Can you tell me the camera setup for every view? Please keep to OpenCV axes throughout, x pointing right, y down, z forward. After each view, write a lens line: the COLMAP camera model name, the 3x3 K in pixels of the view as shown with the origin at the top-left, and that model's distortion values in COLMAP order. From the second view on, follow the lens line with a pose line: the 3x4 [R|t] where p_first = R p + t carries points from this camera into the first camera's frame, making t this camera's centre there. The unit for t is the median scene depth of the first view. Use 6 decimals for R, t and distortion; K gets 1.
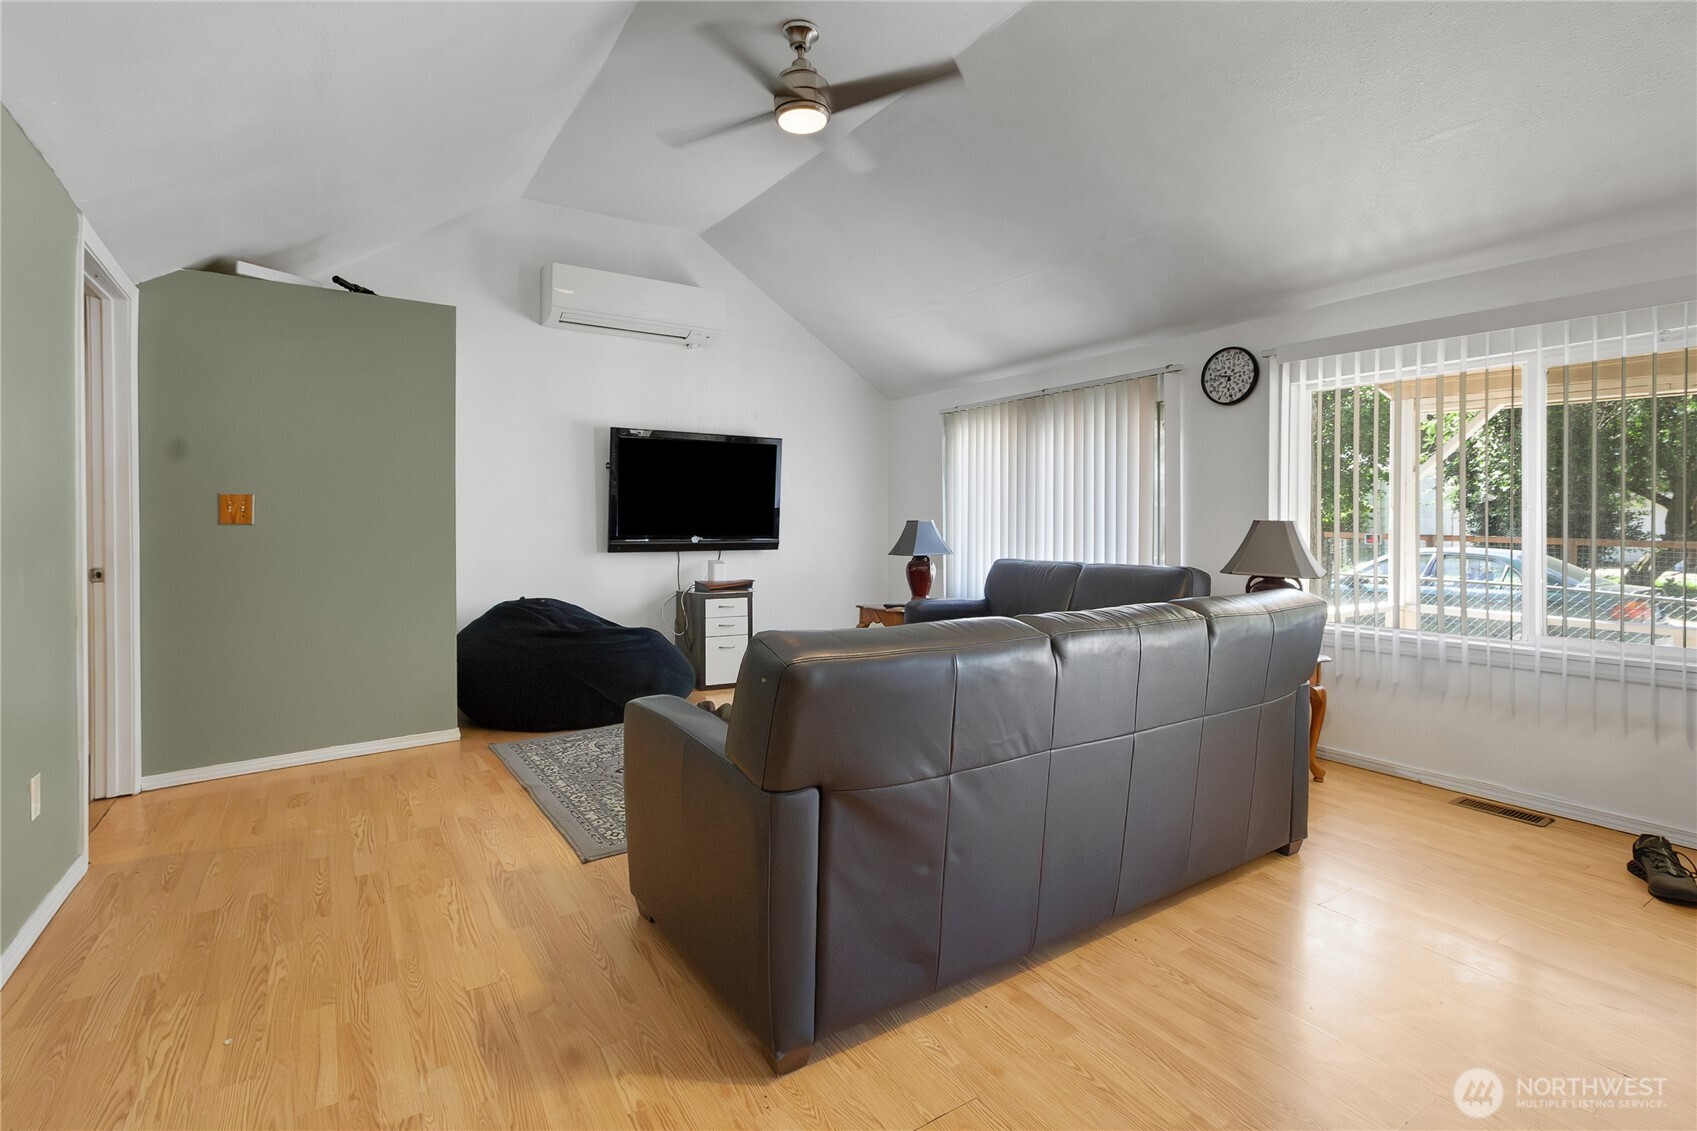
lens RADIAL K [[776.2, 0, 847.4], [0, 776.2, 530.7], [0, 0, 1]] dist [-0.000750, -0.000230]
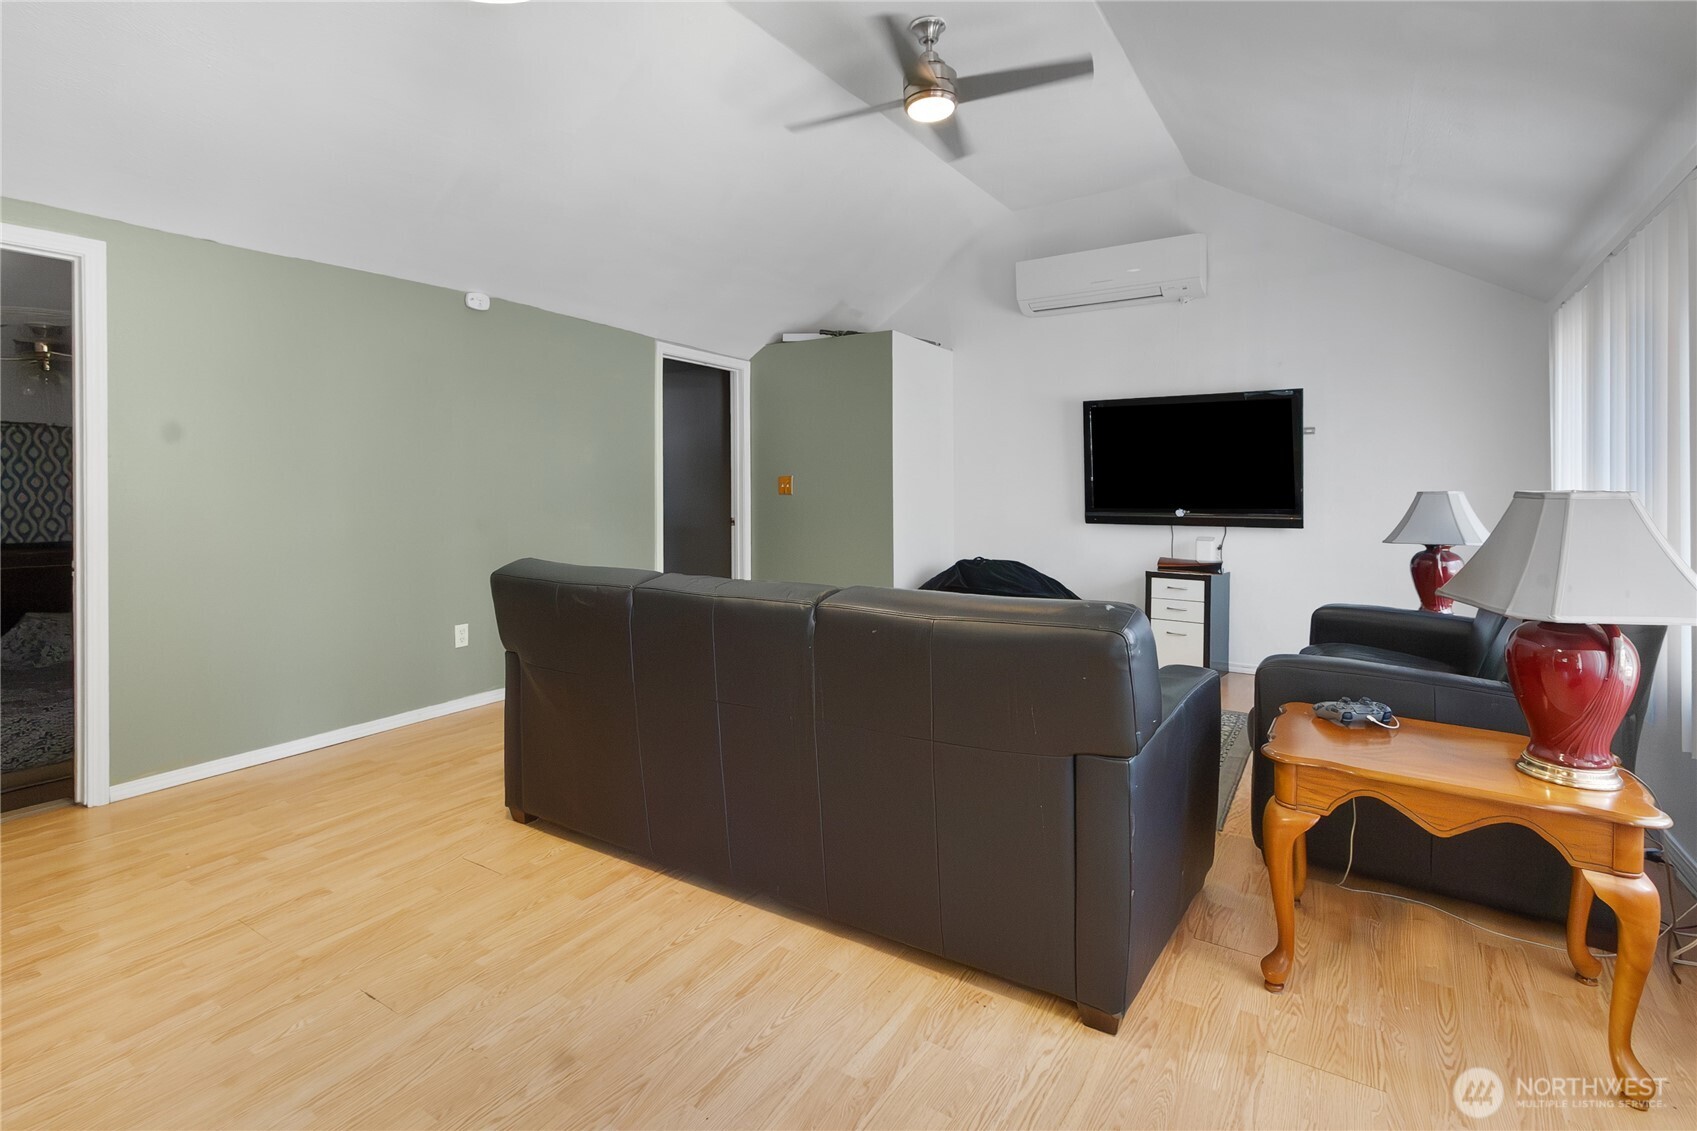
lens RADIAL K [[806.6, 0, 847.5], [0, 806.6, 491.5], [0, 0, 1]] dist [-0.002218, -0.000081]
pose [[0.415819, -0.002028, -0.909445, 0.538487], [-0.011409, 0.999907, -0.007447, -0.002298], [0.909376, 0.013472, 0.415757, 0.273634]]
